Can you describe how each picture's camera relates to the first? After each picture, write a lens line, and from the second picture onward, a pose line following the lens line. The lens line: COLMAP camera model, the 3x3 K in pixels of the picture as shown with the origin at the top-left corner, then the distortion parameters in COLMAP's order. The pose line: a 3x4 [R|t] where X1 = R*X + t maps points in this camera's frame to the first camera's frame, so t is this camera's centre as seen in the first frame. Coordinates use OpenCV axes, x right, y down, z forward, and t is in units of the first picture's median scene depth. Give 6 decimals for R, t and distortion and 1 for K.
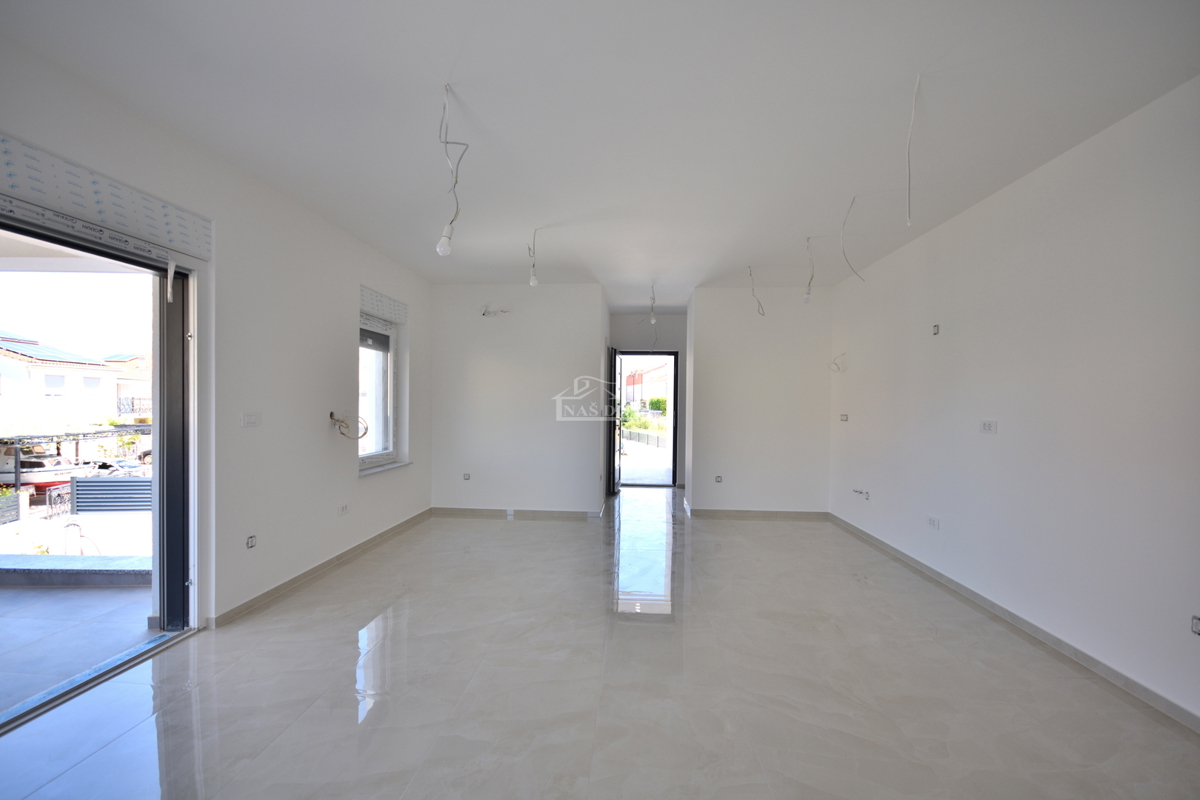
lens RADIAL K [[523.6, 0, 605.5], [0, 523.6, 409.8], [0, 0, 1]] dist [0.012886, -0.011881]
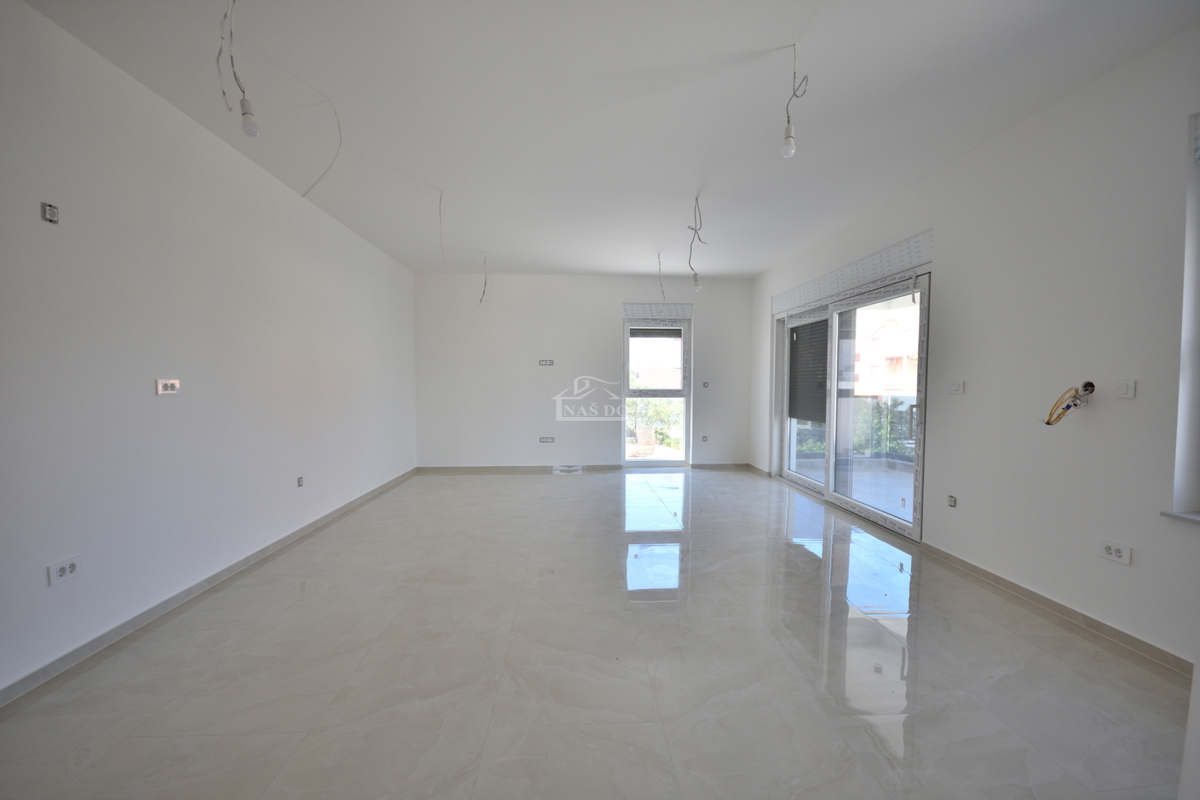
lens RADIAL K [[523.6, 0, 605.5], [0, 523.6, 409.8], [0, 0, 1]] dist [0.012886, -0.011881]
pose [[-0.993171, -0.004651, -0.116576, 0.179065], [-0.012022, 0.997965, 0.062613, 0.003167], [0.116047, 0.063587, -0.991206, 2.365475]]
